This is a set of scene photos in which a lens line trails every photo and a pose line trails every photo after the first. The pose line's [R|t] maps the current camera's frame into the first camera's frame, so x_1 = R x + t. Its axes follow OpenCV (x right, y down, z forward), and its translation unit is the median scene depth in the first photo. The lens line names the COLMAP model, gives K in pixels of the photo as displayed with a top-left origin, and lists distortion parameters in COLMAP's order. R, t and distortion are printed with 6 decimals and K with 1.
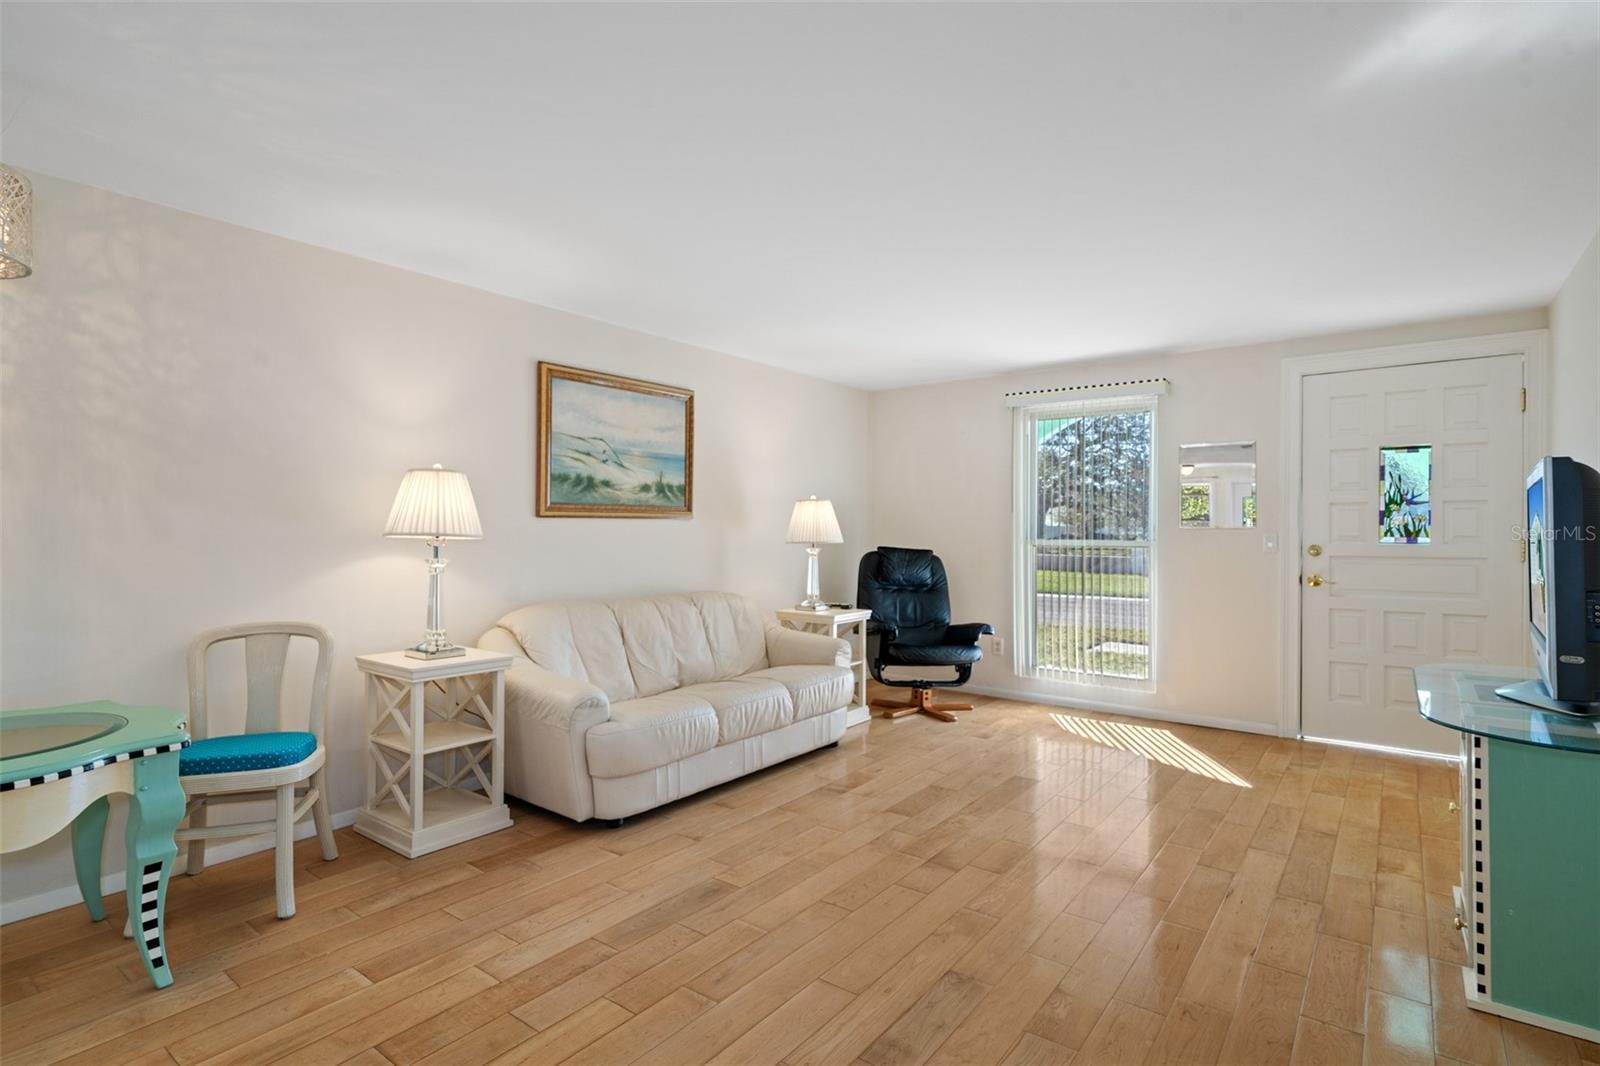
lens RADIAL K [[803.6, 0, 790.9], [0, 803.6, 529.2], [0, 0, 1]] dist [-0.001870, 0.000909]
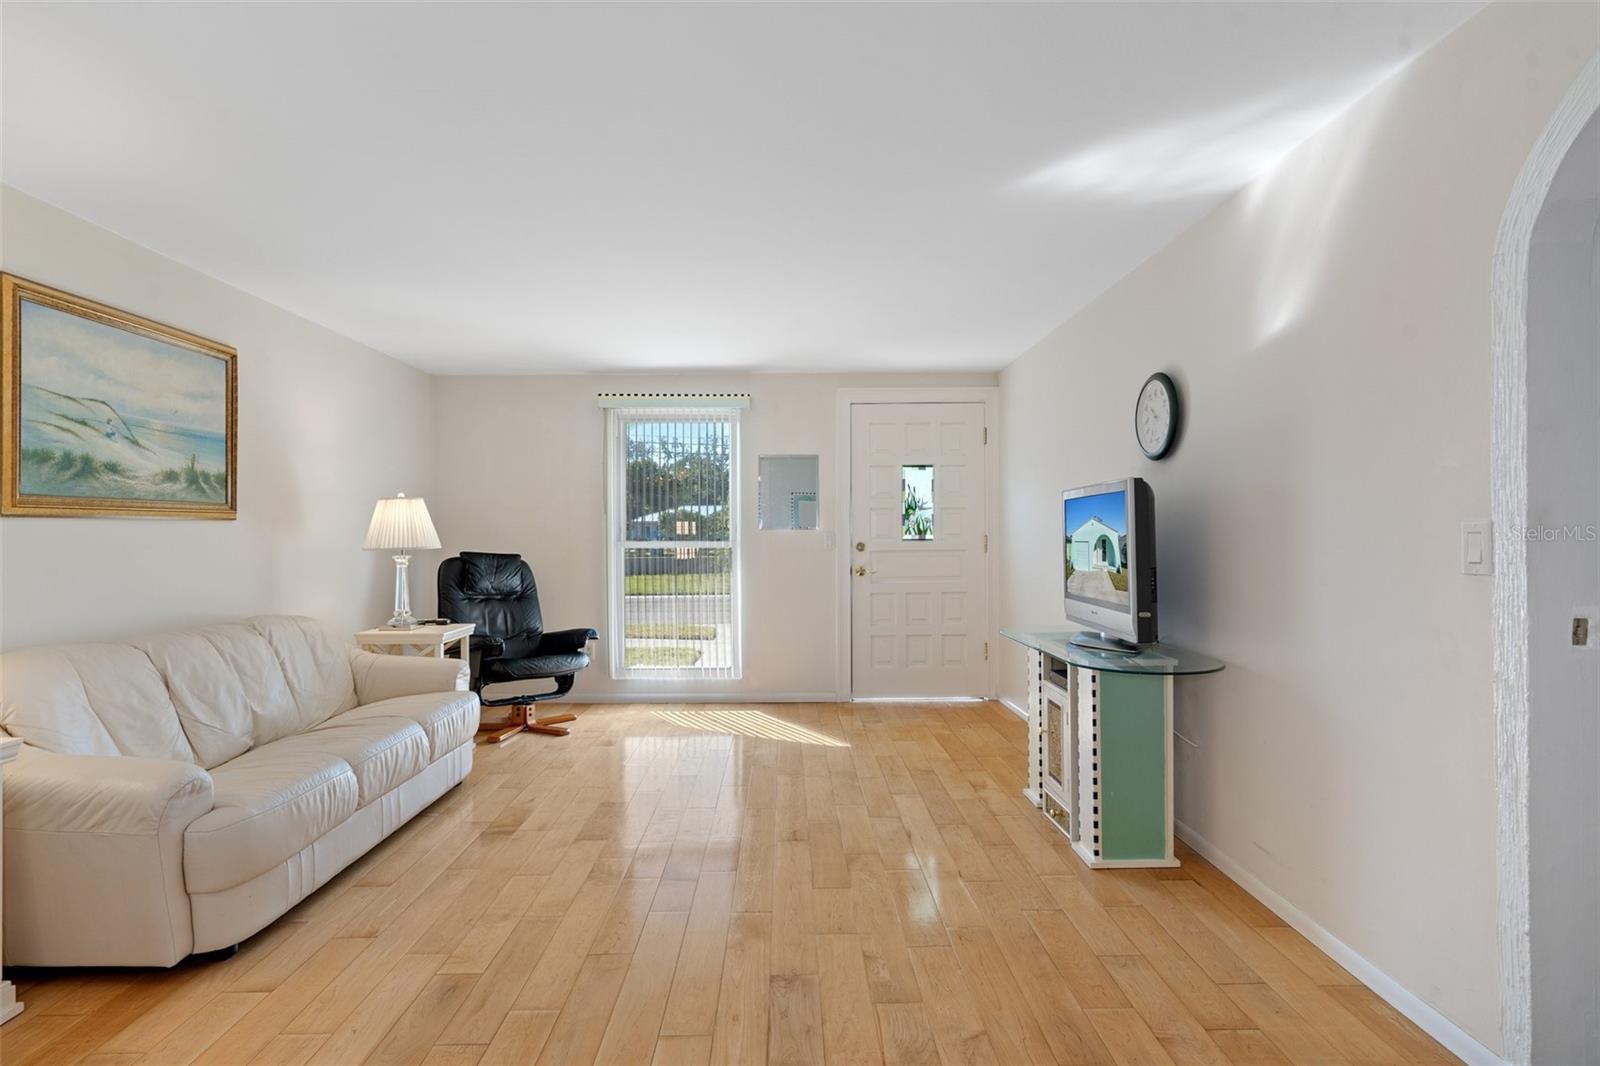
lens RADIAL K [[798.1, 0, 798.9], [0, 798.1, 533.5], [0, 0, 1]] dist [-0.001276, 0.000555]
pose [[0.783747, -0.008787, 0.621019, -0.190350], [0.008228, 0.999959, 0.003765, 0.001216], [-0.621026, 0.002159, 0.783787, 0.105042]]
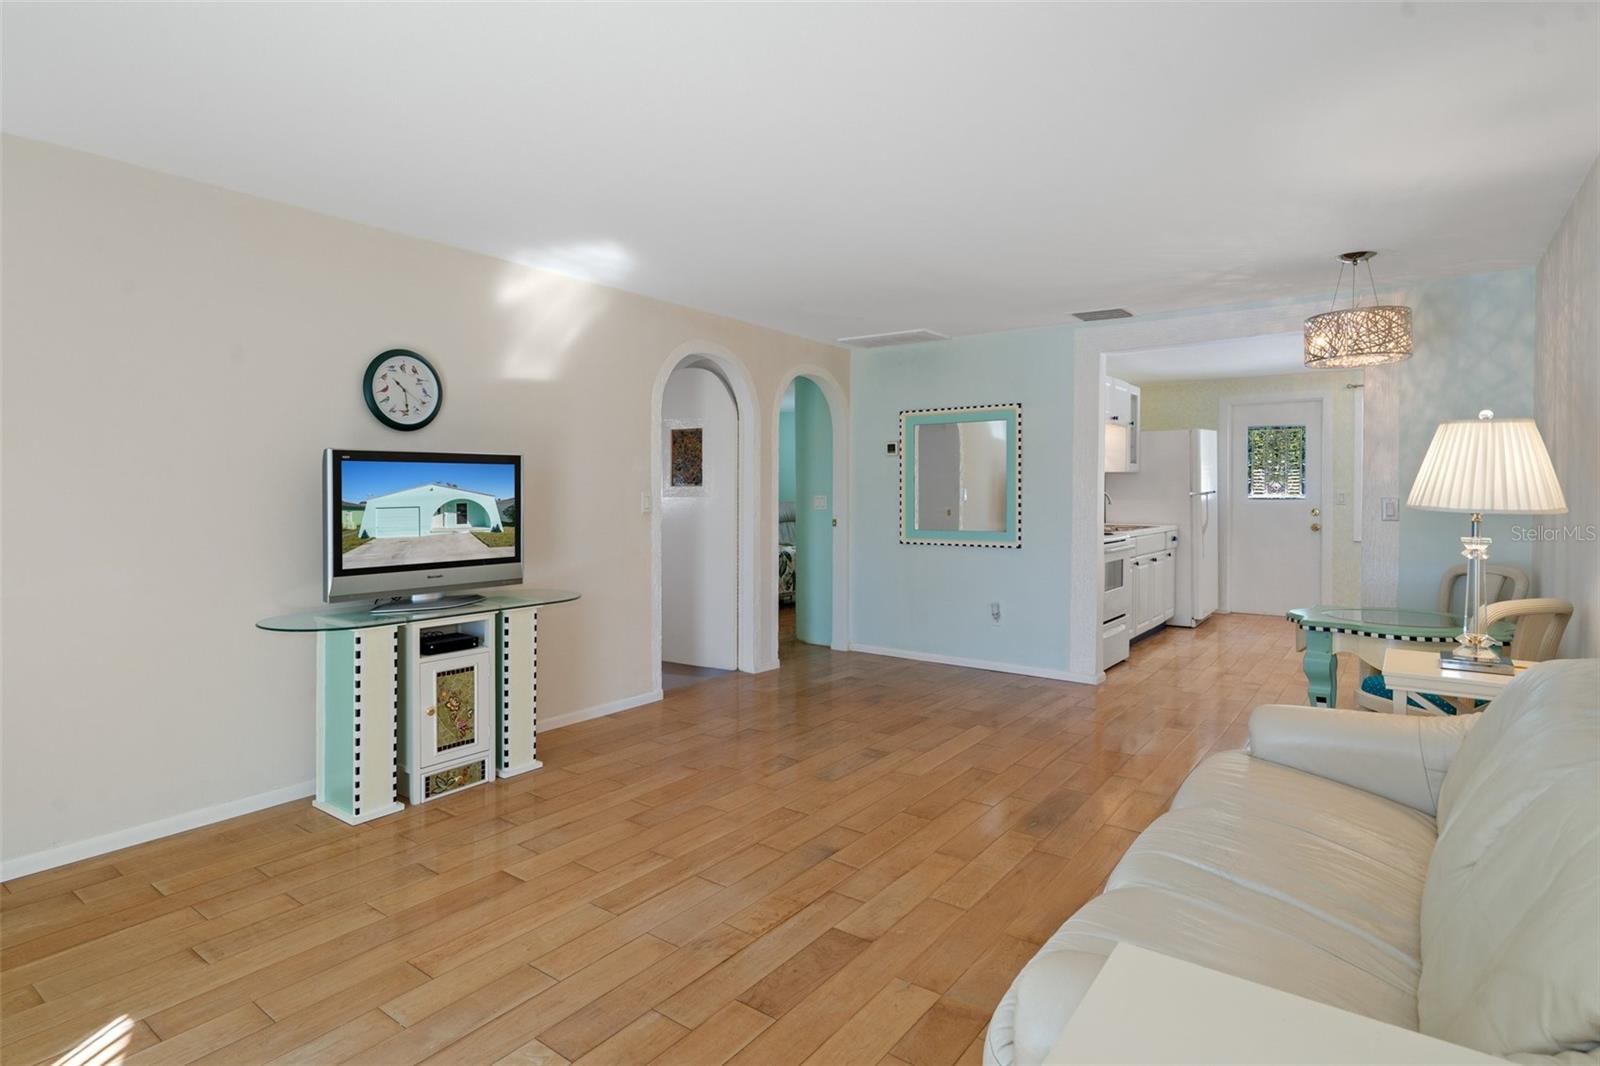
lens RADIAL K [[820.6, 0, 799.4], [0, 820.6, 498.3], [0, 0, 1]] dist [-0.003462, -0.000353]
pose [[-0.999797, -0.004697, -0.019588, 0.152401], [-0.004849, 0.999959, 0.007695, -0.002084], [0.019551, 0.007789, -0.999779, 1.292869]]
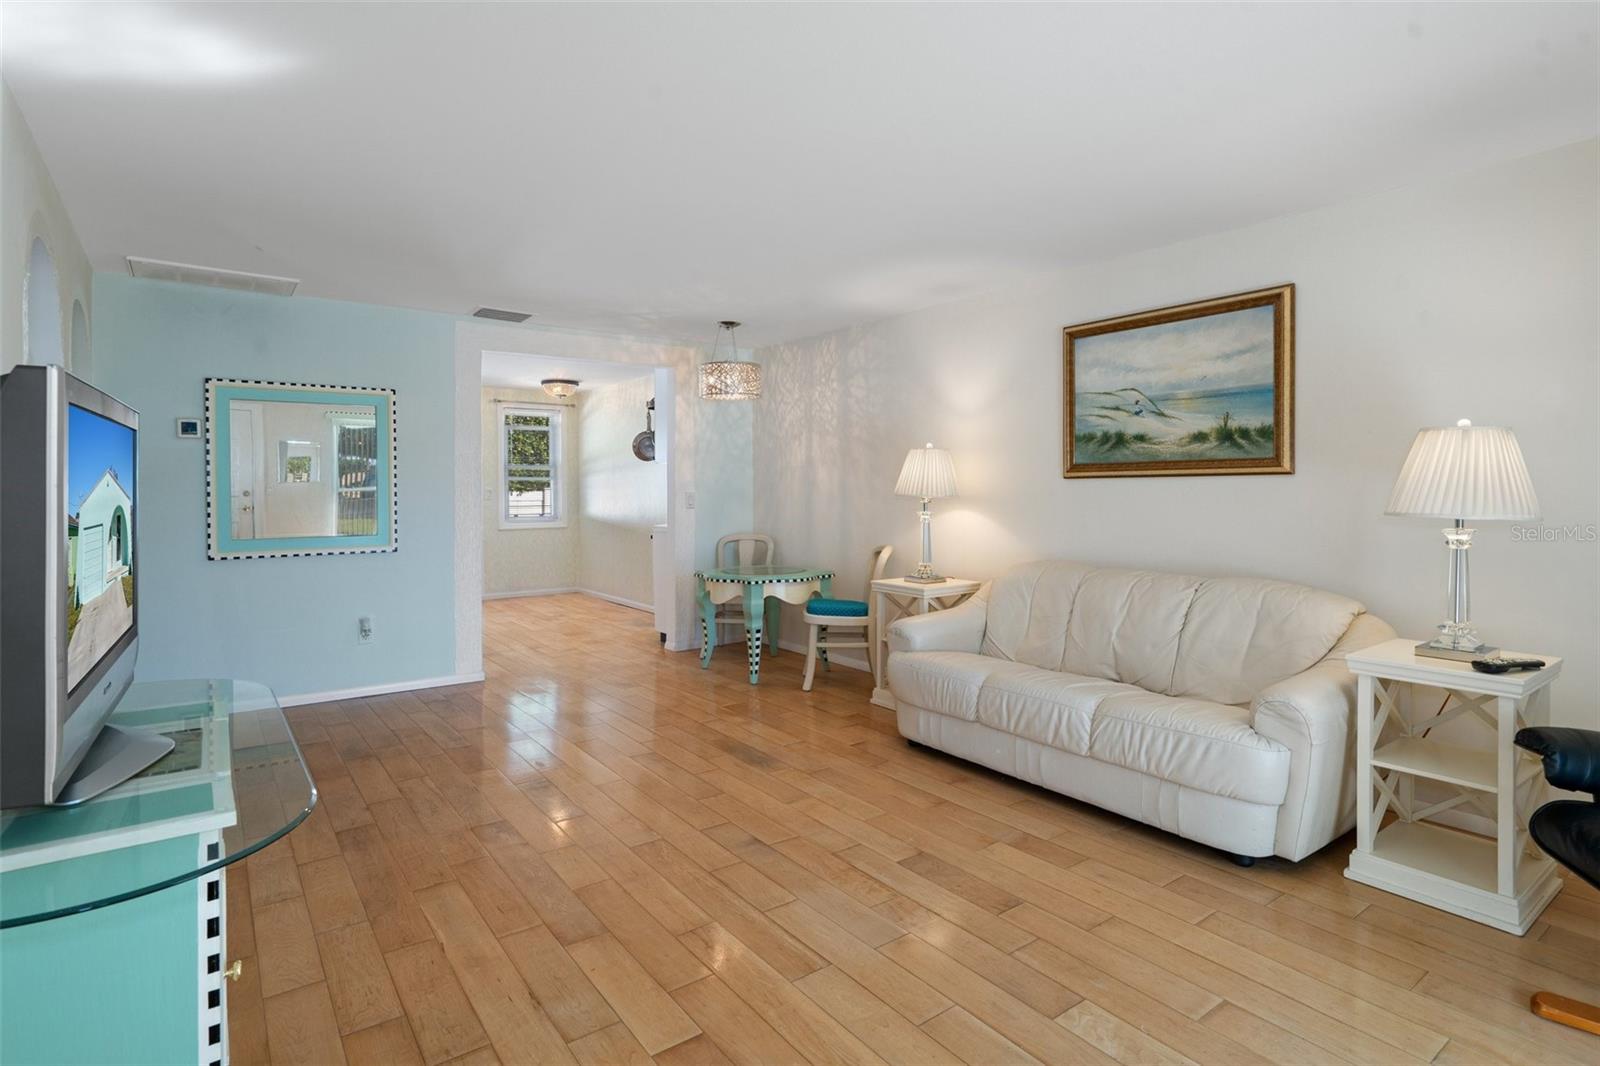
lens RADIAL K [[809.8, 0, 792.5], [0, 809.8, 494.1], [0, 0, 1]] dist [0.000467, 0.000165]
pose [[-0.281561, 0.002558, -0.959540, 0.714875], [0.001557, 0.999996, 0.002209, 0.002118], [0.959542, -0.000872, -0.281564, 0.867822]]
